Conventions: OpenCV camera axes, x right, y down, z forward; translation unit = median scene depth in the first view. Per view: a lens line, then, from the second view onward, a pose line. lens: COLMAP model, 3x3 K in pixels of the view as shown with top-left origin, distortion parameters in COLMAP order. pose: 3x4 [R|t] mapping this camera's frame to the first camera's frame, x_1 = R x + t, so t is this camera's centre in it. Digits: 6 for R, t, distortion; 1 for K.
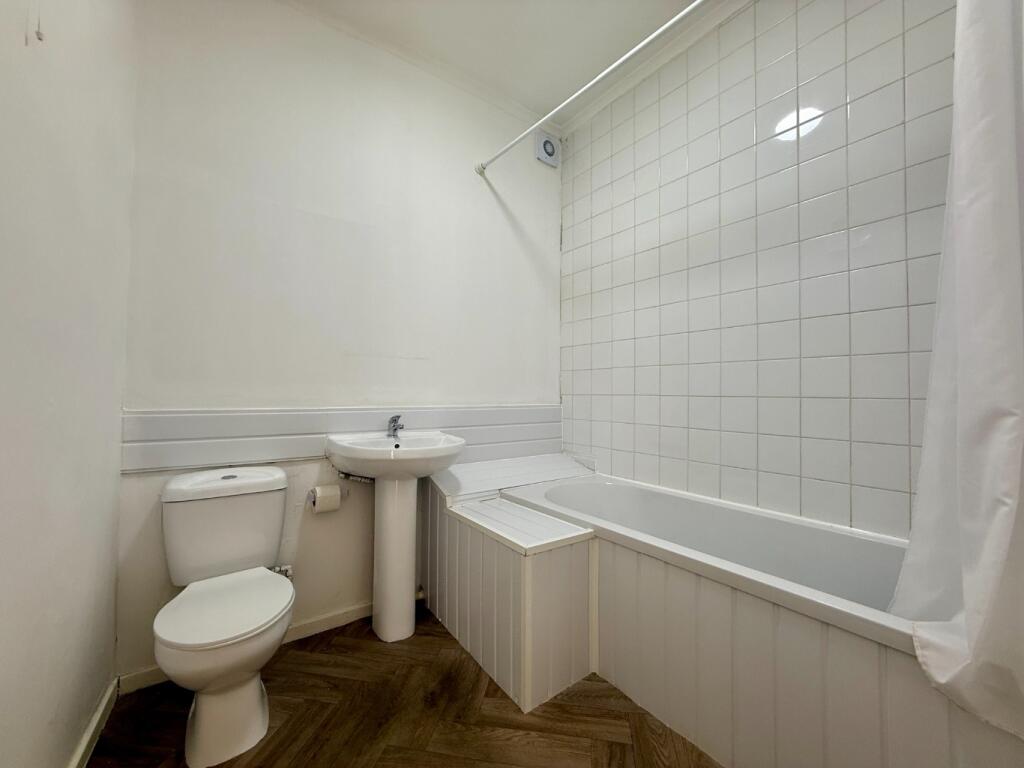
lens RADIAL K [[408.2, 0, 507.7], [0, 408.2, 382.6], [0, 0, 1]] dist [0.002021, 0.000241]
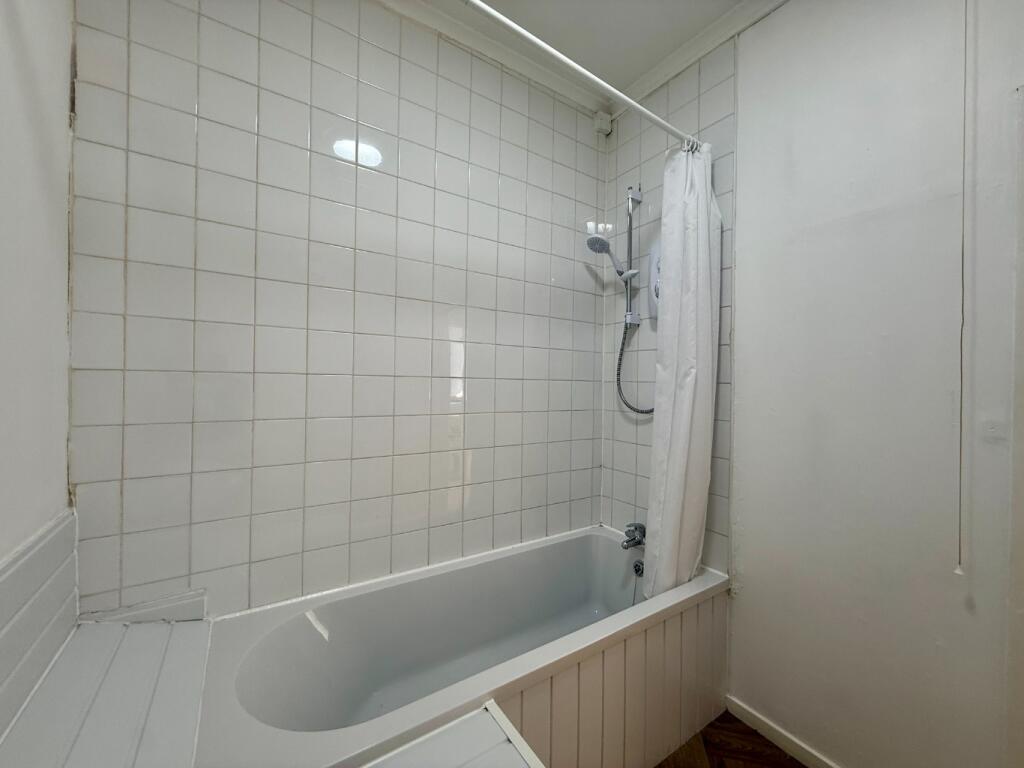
lens RADIAL K [[396.4, 0, 507.2], [0, 396.4, 387.8], [0, 0, 1]] dist [0.000870, 0.000121]
pose [[0.055251, -0.008239, 0.998439, -0.242571], [-0.035806, 0.999306, 0.010228, -0.087436], [-0.997830, -0.036315, 0.054917, 0.551049]]
